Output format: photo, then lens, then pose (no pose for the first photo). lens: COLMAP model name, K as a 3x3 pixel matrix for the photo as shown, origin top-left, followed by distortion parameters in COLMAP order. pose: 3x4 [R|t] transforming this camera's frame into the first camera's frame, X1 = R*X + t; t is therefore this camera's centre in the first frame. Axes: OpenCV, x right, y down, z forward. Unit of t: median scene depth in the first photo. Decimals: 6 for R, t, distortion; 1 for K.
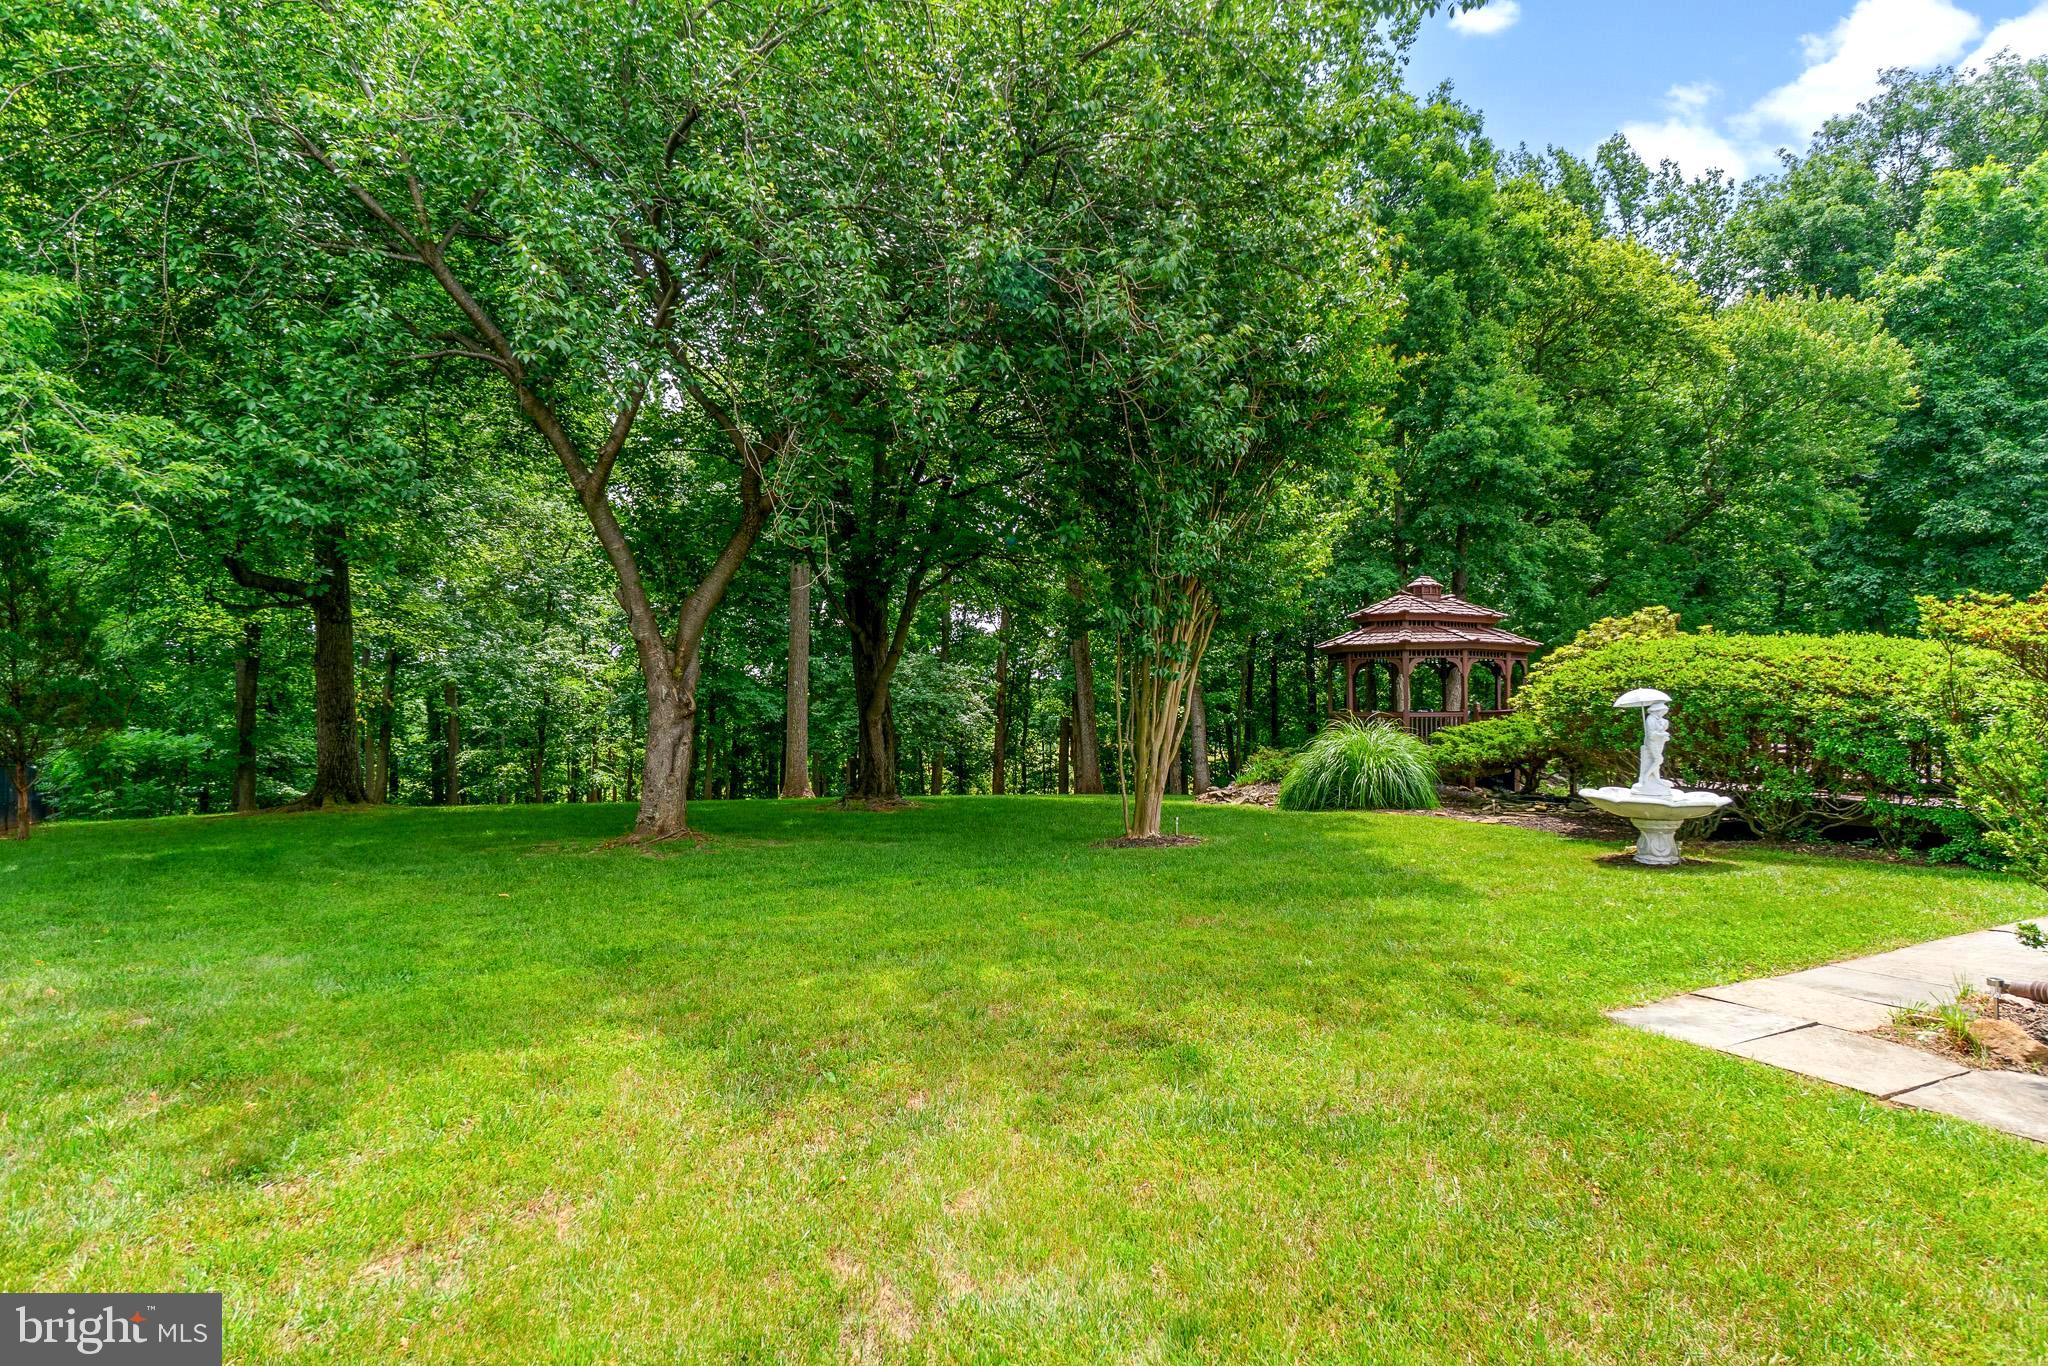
lens RADIAL K [[1035.9, 0, 1024.0], [0, 1035.9, 683.0], [0, 0, 1]] dist [0.019432, -0.000687]
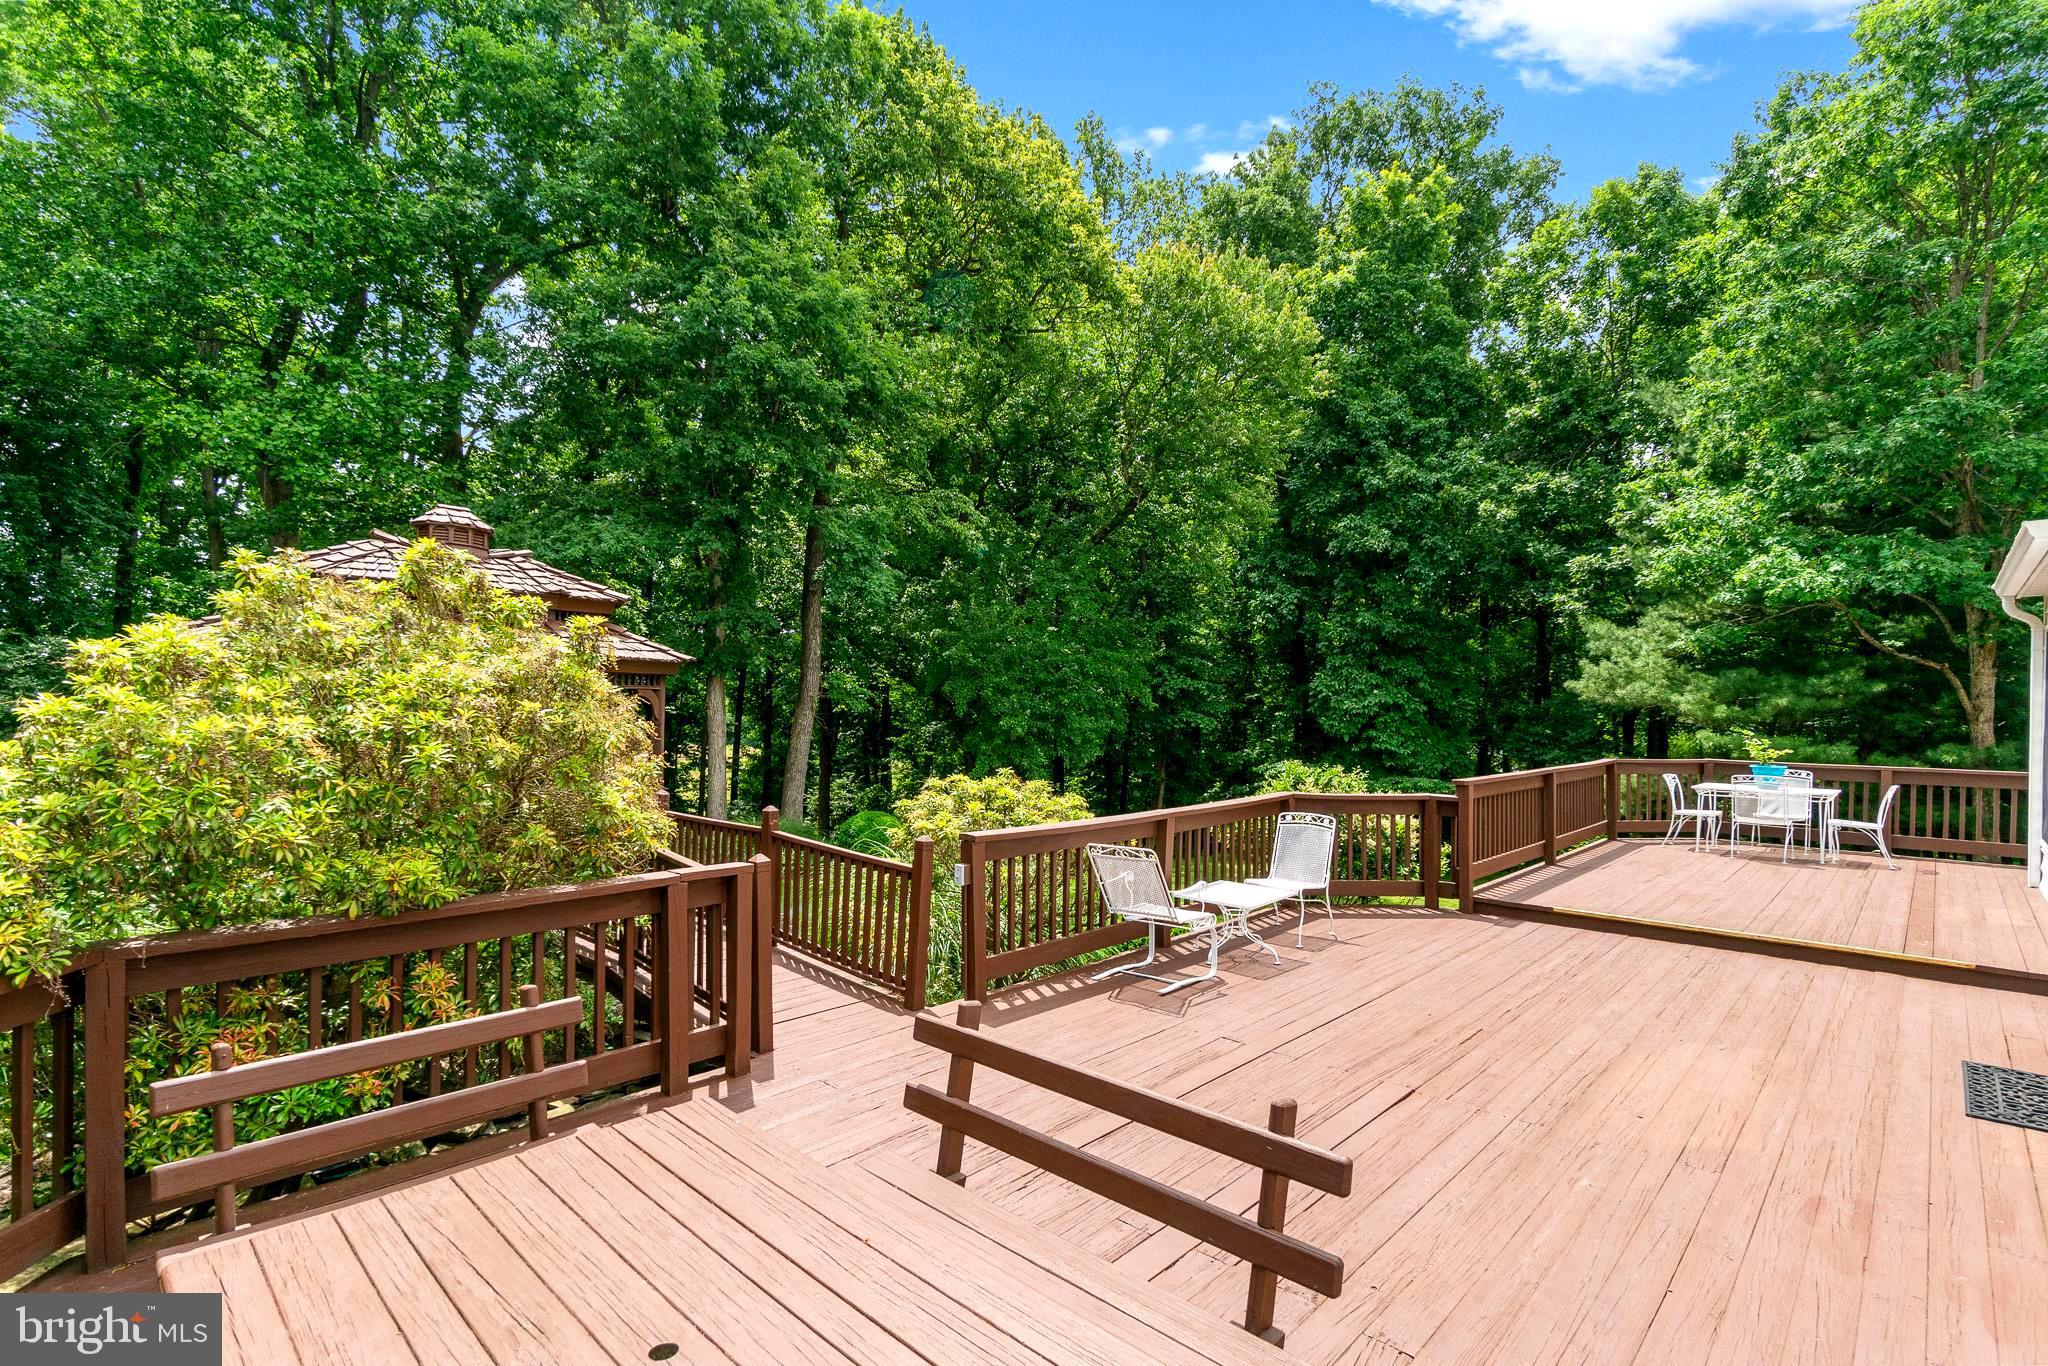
lens RADIAL K [[986.9, 0, 1020.9], [0, 986.9, 695.6], [0, 0, 1]] dist [-0.005609, -0.000460]
pose [[0.928833, 0.019025, 0.370009, 0.293633], [-0.021787, 0.999757, 0.003287, -0.014193], [-0.369857, -0.011114, 0.929022, 0.309298]]
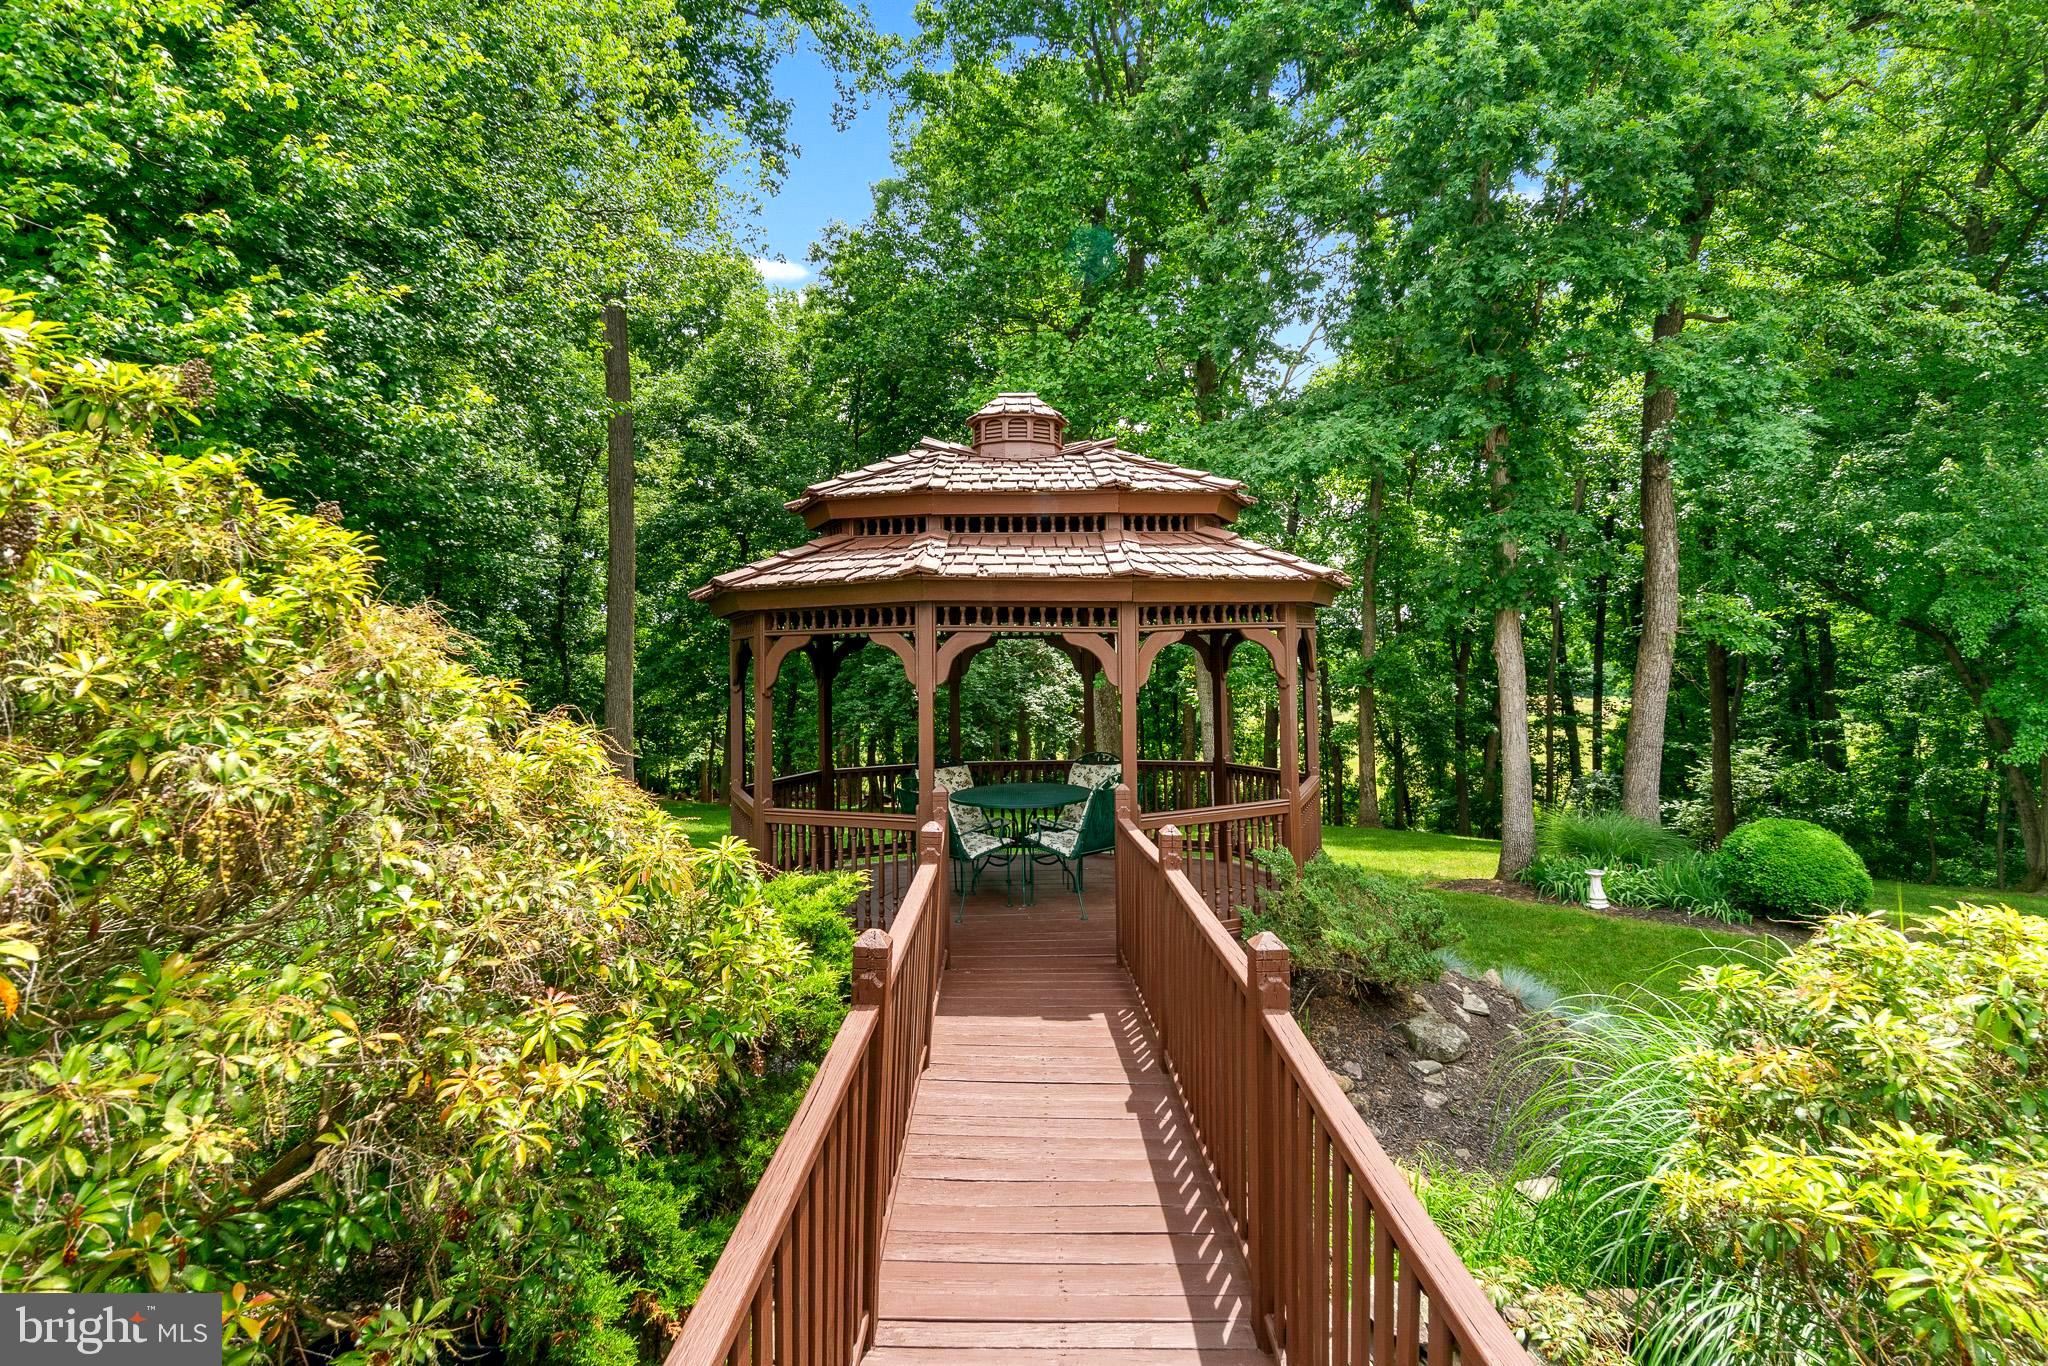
lens RADIAL K [[1020.1, 0, 1024.8], [0, 1020.1, 619.8], [0, 0, 1]] dist [0.003342, 0.000499]
pose [[0.909835, -0.028438, -0.413994, 0.338637], [0.021984, 0.999551, -0.020347, -0.011540], [0.414387, 0.009411, 0.910052, 0.448991]]
